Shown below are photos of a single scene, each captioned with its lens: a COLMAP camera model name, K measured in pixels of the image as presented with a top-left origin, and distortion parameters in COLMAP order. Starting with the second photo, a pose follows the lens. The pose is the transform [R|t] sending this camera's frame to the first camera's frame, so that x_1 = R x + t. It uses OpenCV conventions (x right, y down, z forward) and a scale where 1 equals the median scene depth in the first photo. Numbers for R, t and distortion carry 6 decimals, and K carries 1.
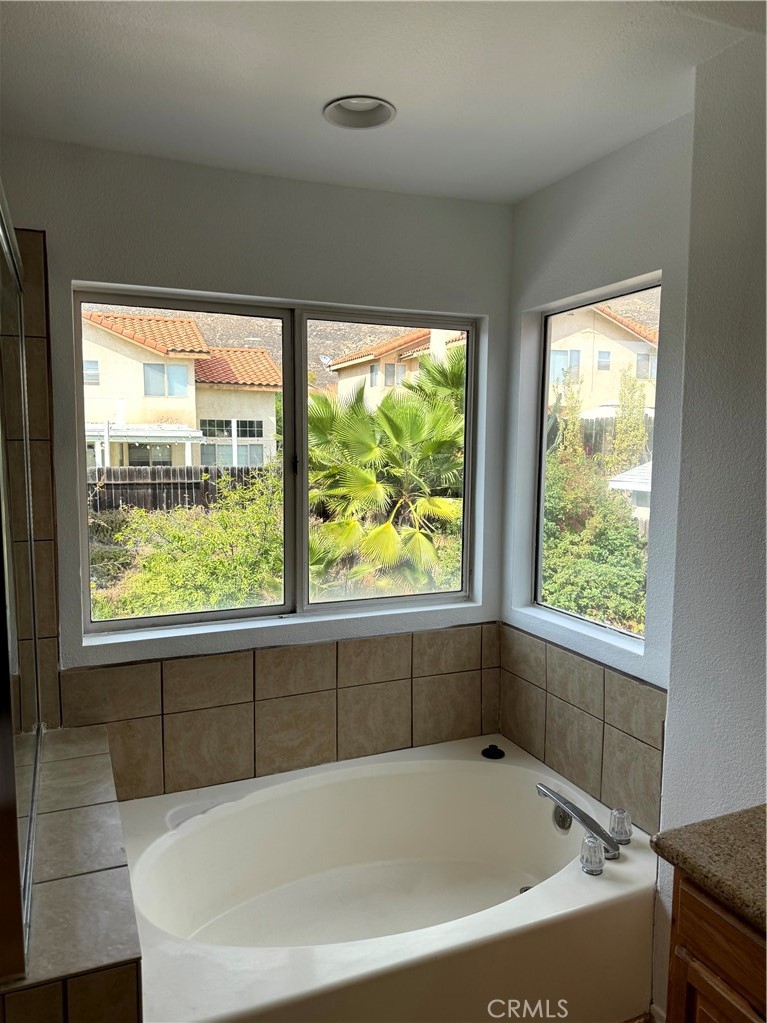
lens RADIAL K [[727.6, 0, 379.7], [0, 727.6, 517.4], [0, 0, 1]] dist [0.031150, -0.044559]
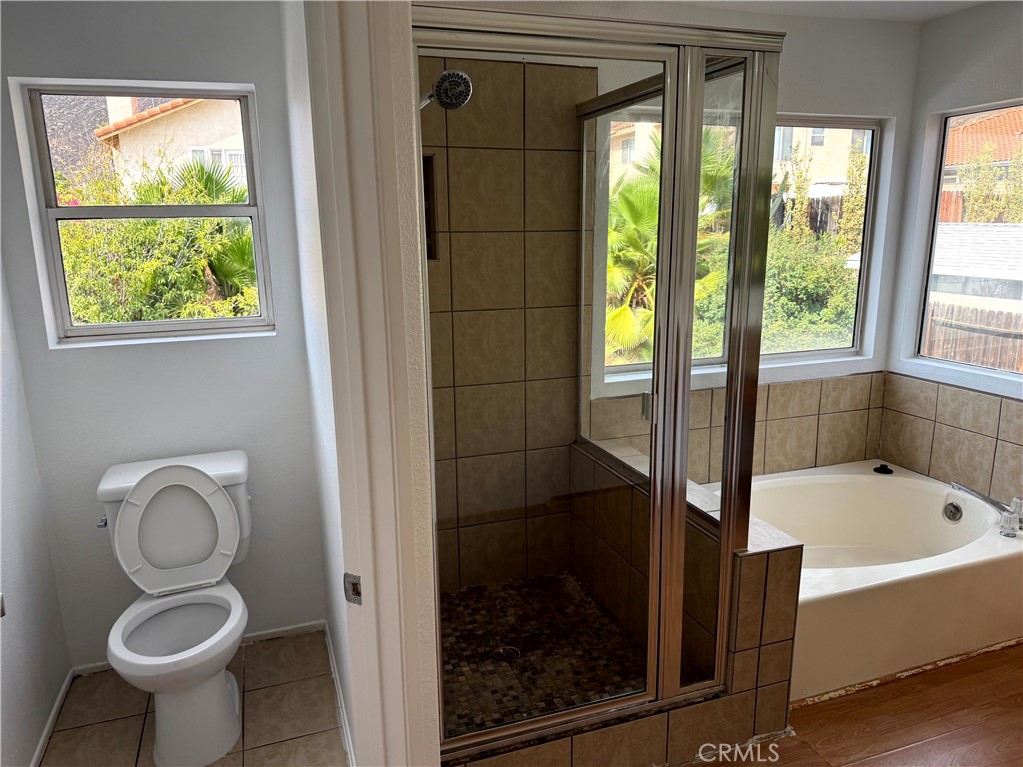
lens RADIAL K [[727.6, 0, 512.8], [0, 727.6, 404.2], [0, 0, 1]] dist [0.031150, -0.044559]
pose [[0.997858, -0.003604, -0.065322, -0.398925], [0.012430, 0.990738, 0.135219, 0.021984], [0.064230, -0.135742, 0.988660, -0.296235]]
